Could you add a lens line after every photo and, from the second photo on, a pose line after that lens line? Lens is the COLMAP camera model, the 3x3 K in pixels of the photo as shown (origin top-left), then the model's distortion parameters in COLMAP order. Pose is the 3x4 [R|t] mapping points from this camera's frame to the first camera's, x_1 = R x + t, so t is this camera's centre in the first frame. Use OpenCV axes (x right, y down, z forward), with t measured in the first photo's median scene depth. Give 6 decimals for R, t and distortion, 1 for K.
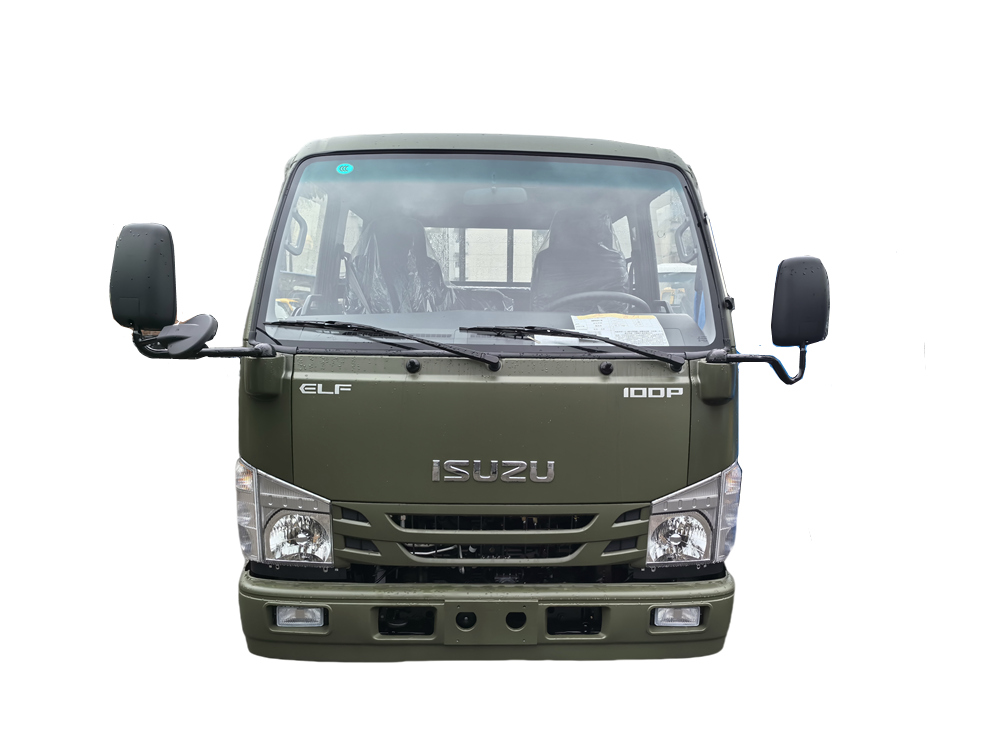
lens RADIAL K [[798.0, 0, 499.6], [0, 798.0, 381.4], [0, 0, 1]] dist [0.026967, -0.000316]
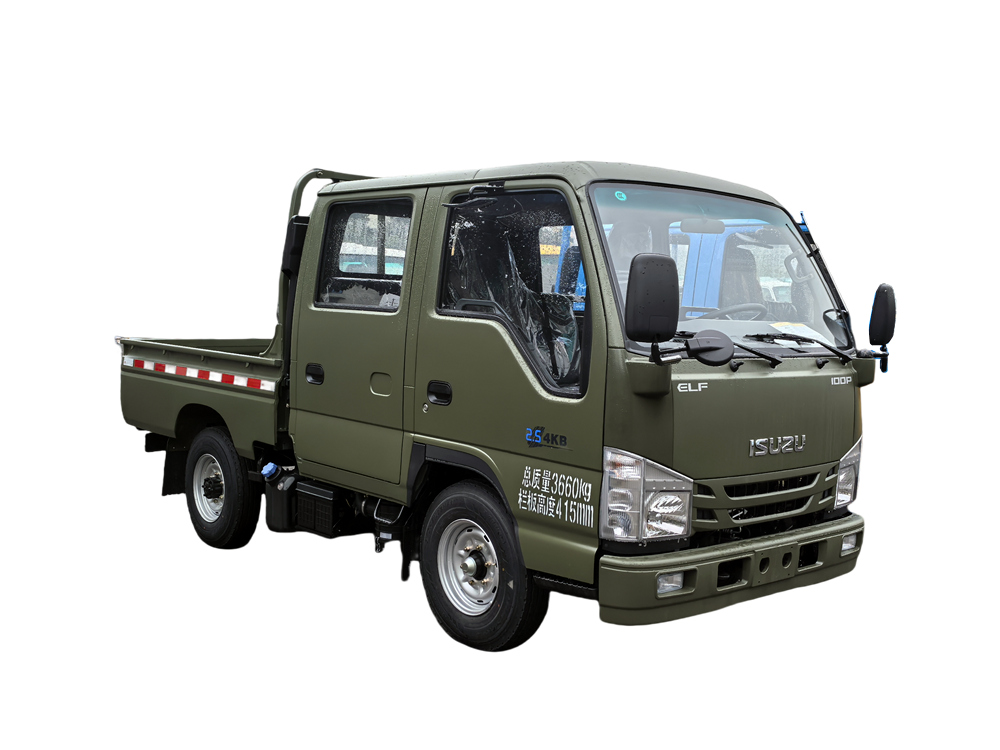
lens RADIAL K [[1136.2, 0, 501.1], [0, 1136.2, 374.4], [0, 0, 1]] dist [0.030535, 0.000000]
pose [[0.762566, -0.031995, 0.646119, -1.519628], [0.037462, 0.999284, 0.005270, -0.029256], [-0.645825, 0.020187, 0.763218, -0.120791]]
